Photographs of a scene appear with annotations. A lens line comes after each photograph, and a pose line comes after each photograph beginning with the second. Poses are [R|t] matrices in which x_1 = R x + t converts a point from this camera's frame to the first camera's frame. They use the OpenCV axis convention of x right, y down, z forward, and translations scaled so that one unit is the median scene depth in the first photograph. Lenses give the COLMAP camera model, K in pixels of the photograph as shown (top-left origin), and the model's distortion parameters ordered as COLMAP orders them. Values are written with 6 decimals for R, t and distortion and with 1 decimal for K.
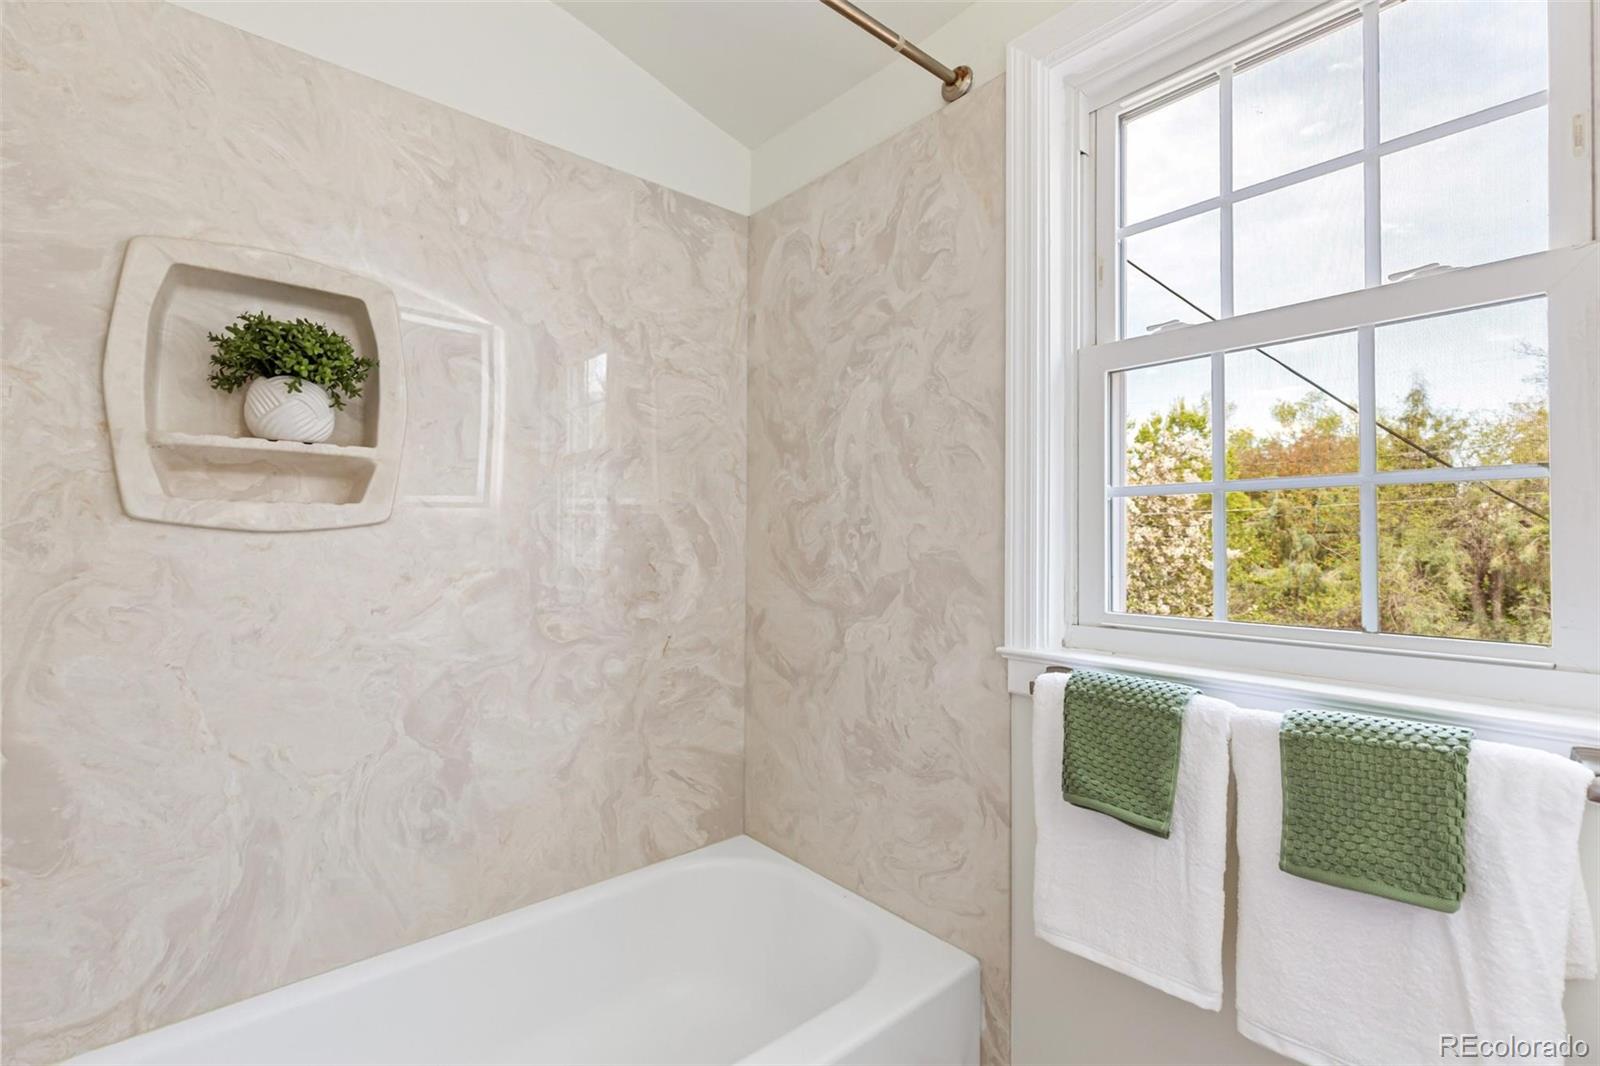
lens RADIAL K [[716.2, 0, 796.0], [0, 716.2, 528.5], [0, 0, 1]] dist [0.004910, -0.000134]
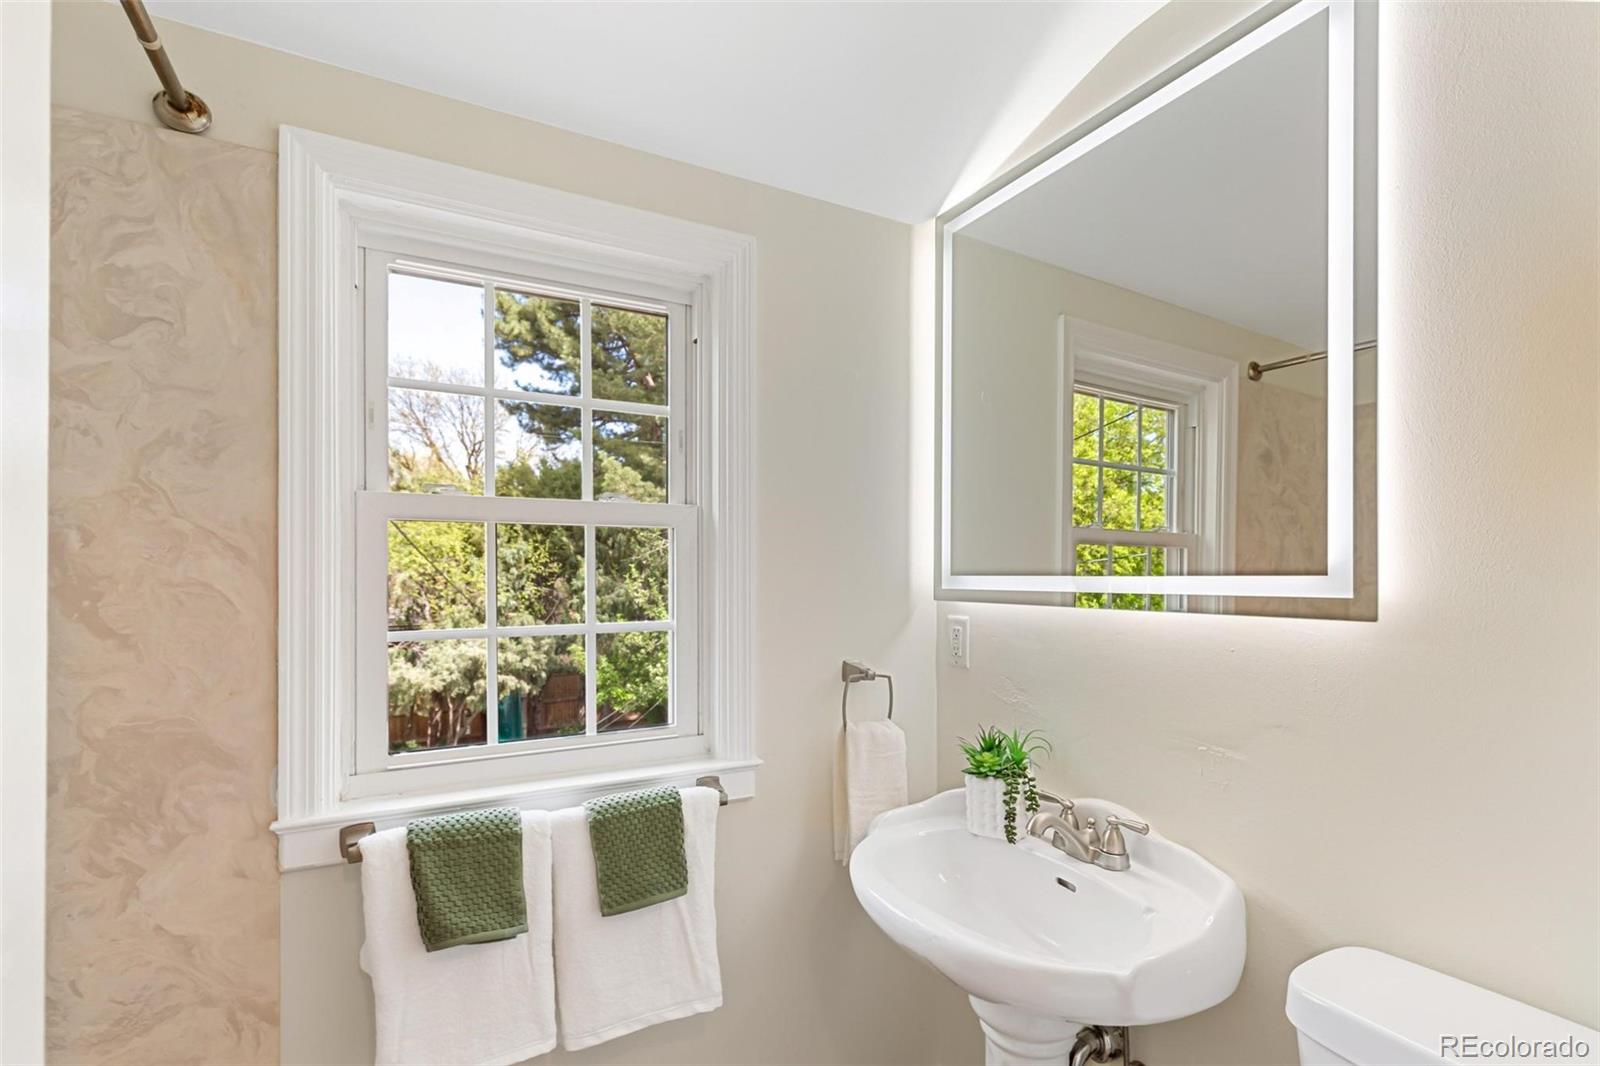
lens RADIAL K [[734.6, 0, 791.7], [0, 734.6, 573.8], [0, 0, 1]] dist [0.000655, 0.000164]
pose [[0.218869, -0.002704, 0.975750, -0.418610], [-0.011175, 0.999924, 0.005278, -0.139467], [-0.975690, -0.012060, 0.218823, 0.190714]]
